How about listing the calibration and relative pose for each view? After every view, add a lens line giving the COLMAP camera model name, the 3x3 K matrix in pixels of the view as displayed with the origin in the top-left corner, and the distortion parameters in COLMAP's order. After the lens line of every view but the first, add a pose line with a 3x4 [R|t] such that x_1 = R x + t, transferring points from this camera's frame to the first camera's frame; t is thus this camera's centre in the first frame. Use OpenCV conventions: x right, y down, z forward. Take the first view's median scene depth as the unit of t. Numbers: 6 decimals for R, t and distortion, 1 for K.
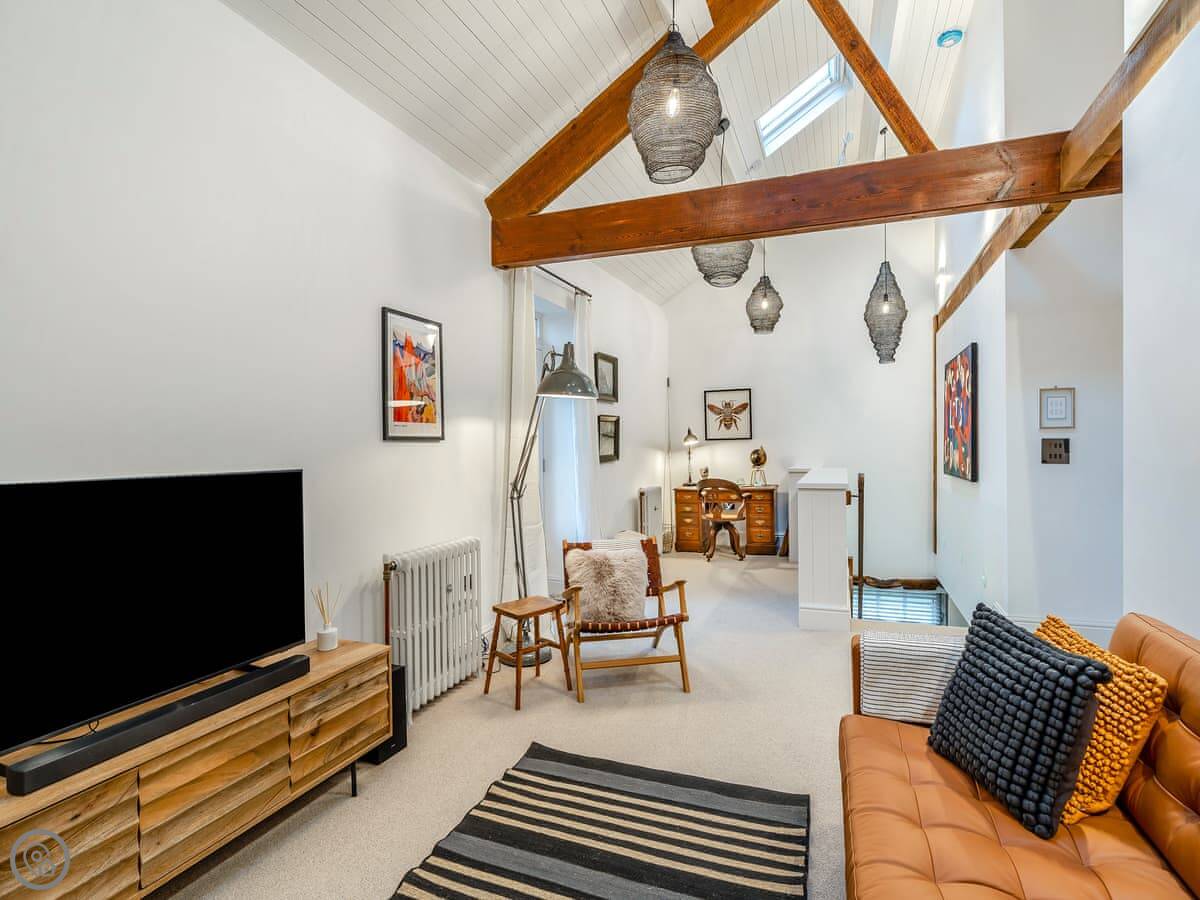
lens RADIAL K [[565.1, 0, 597.0], [0, 565.1, 442.3], [0, 0, 1]] dist [-0.000759, 0.000121]
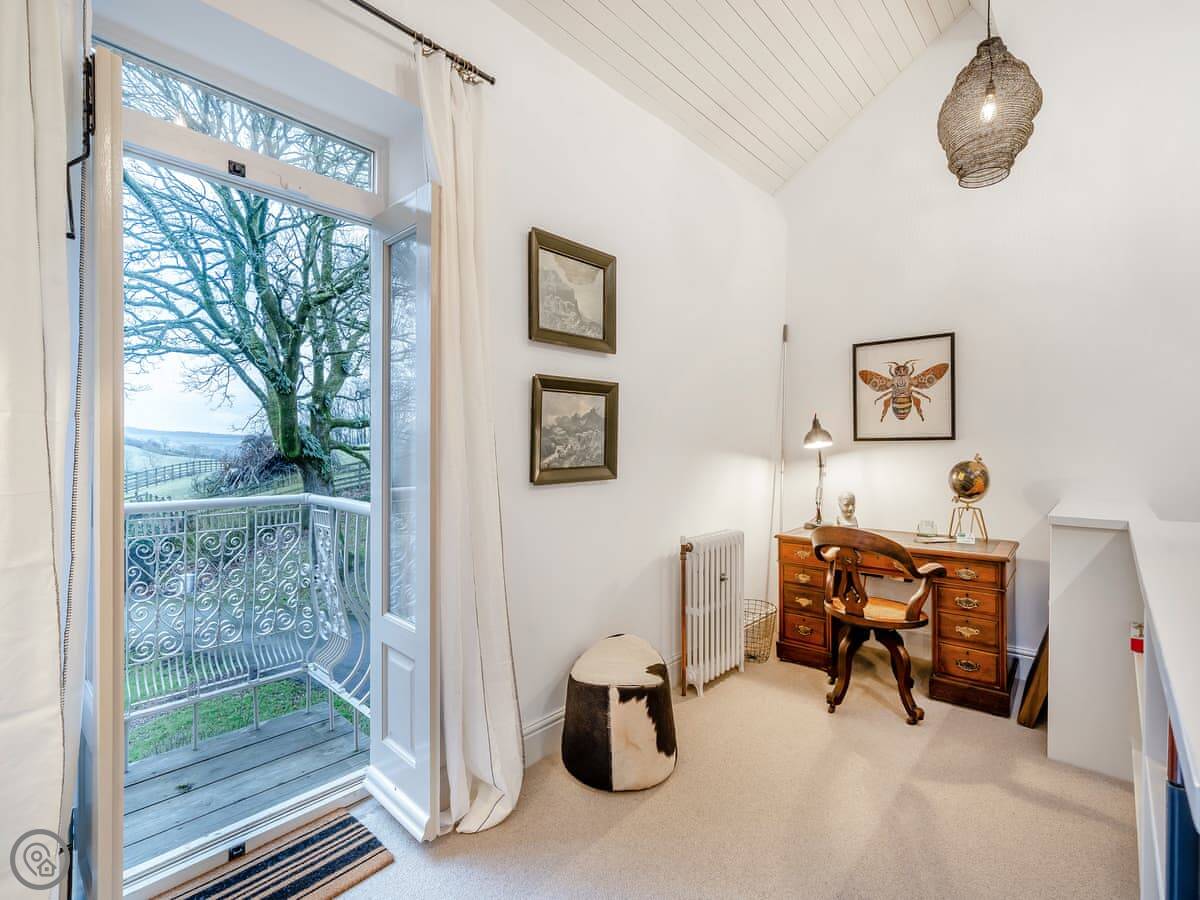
lens RADIAL K [[573.4, 0, 600.5], [0, 573.4, 443.6], [0, 0, 1]] dist [-0.002318, -0.000095]
pose [[0.949114, 0.018081, -0.314413, 0.149725], [-0.017986, 0.999833, 0.003205, 0.001628], [0.314418, 0.002613, 0.949281, 0.471963]]
